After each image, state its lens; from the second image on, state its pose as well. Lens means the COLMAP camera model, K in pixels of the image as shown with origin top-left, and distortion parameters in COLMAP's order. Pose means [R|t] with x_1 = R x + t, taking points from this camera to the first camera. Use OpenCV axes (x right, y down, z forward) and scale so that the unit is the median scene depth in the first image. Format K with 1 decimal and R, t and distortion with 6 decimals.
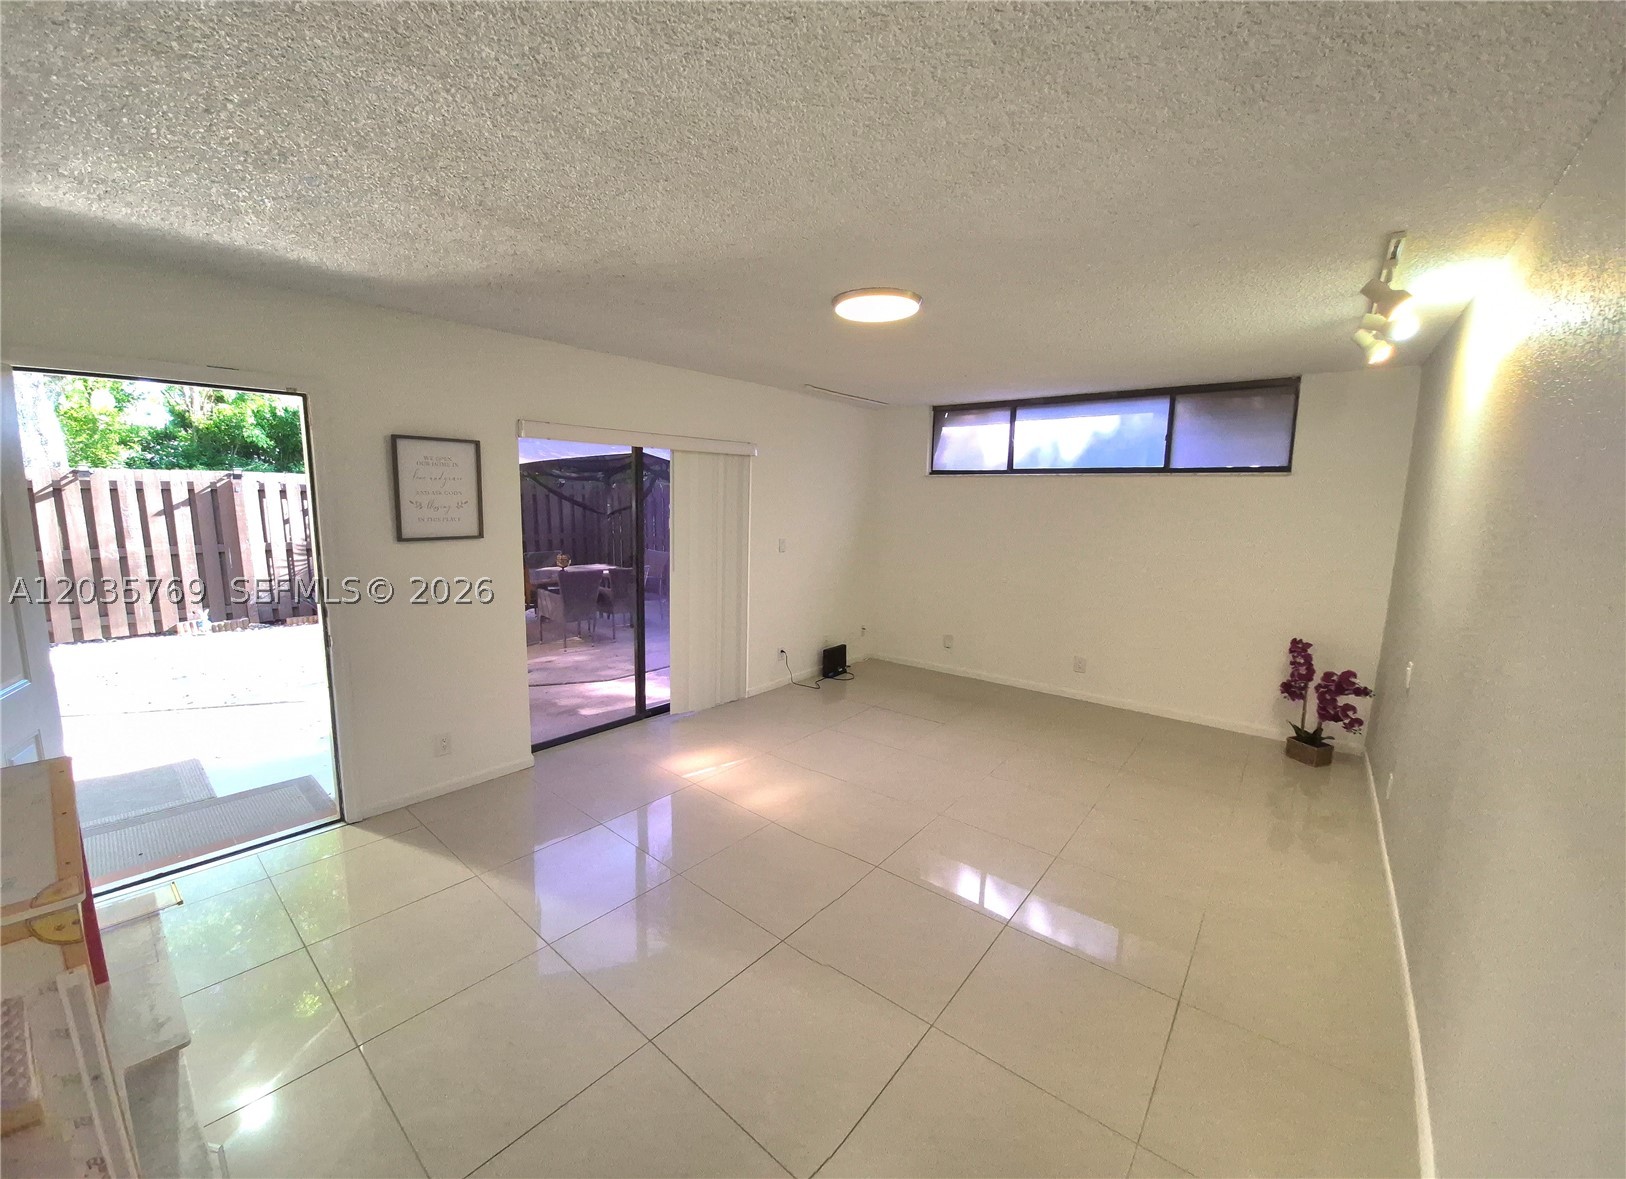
lens RADIAL K [[669.9, 0, 814.5], [0, 669.9, 580.8], [0, 0, 1]] dist [-0.000223, 0.000017]
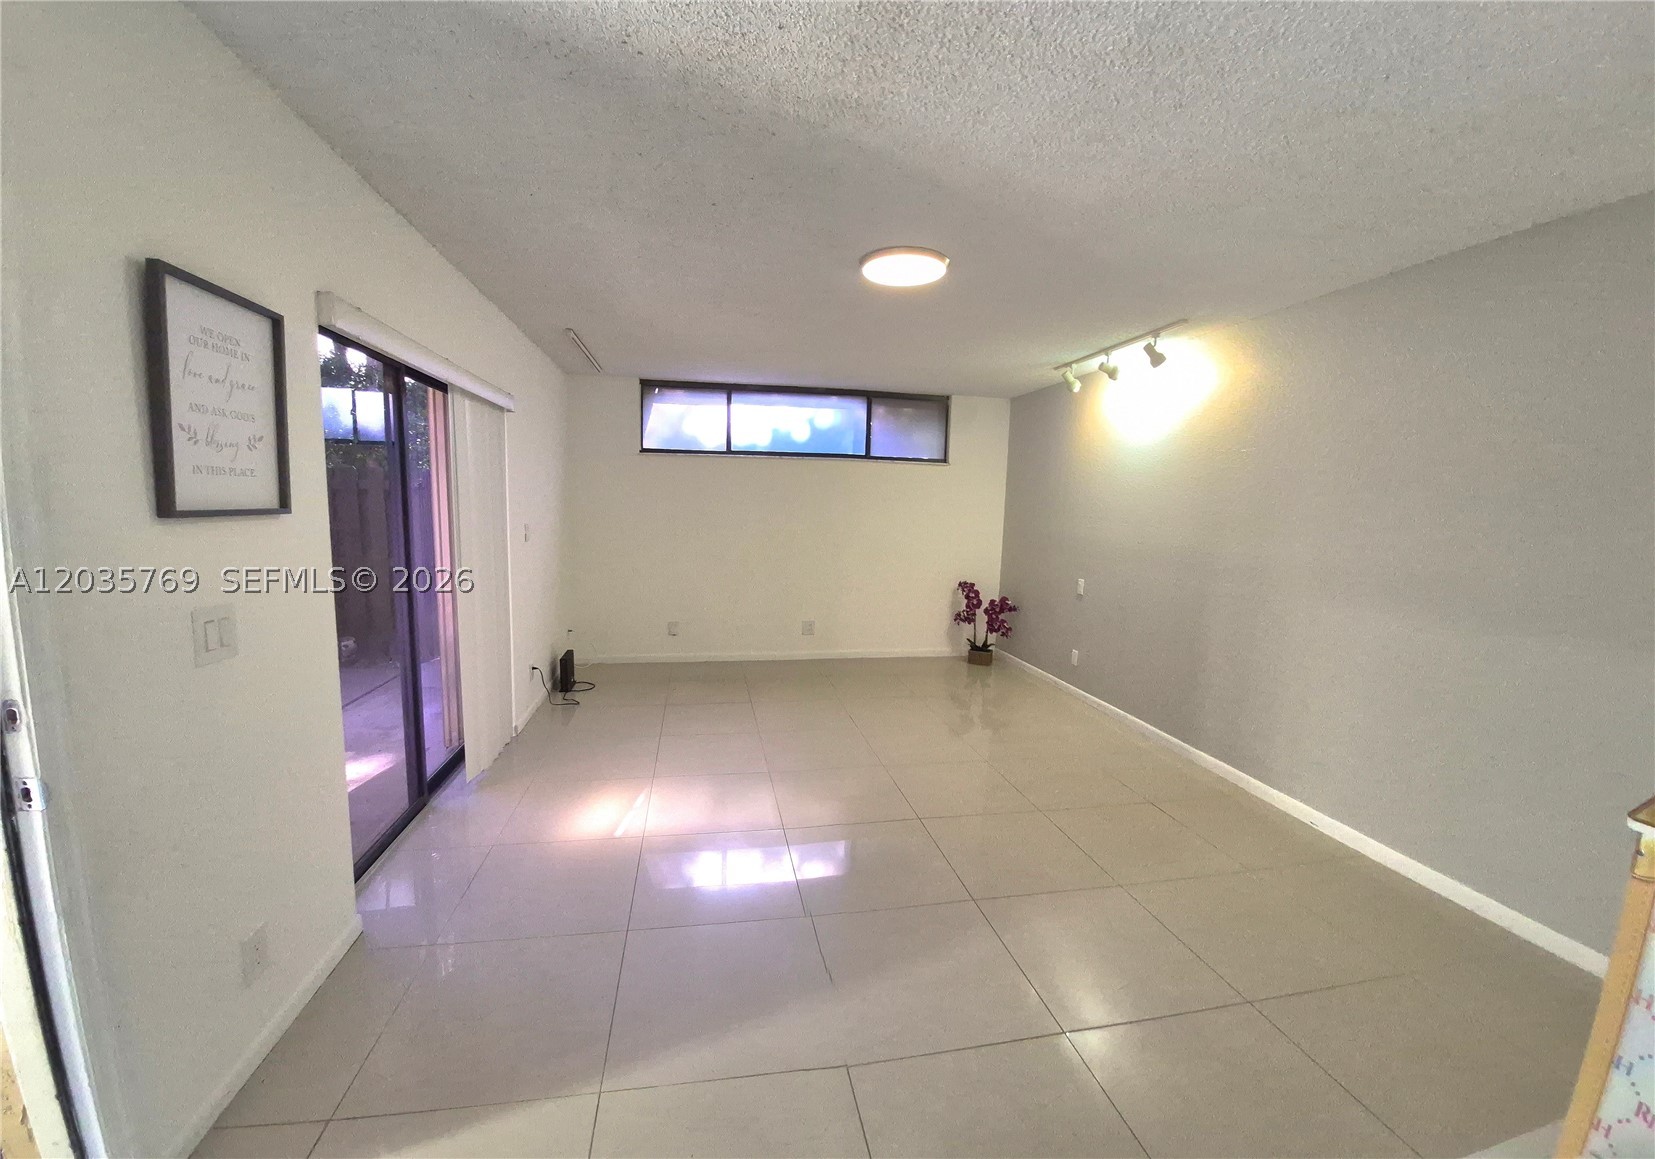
lens RADIAL K [[653.6, 0, 827.5], [0, 653.6, 579.5], [0, 0, 1]] dist [-0.000041, 0.000132]
pose [[0.645841, -0.088914, 0.758277, -0.498504], [0.085767, 0.995358, 0.043664, -0.001087], [-0.758639, 0.036835, 0.650469, 0.308814]]
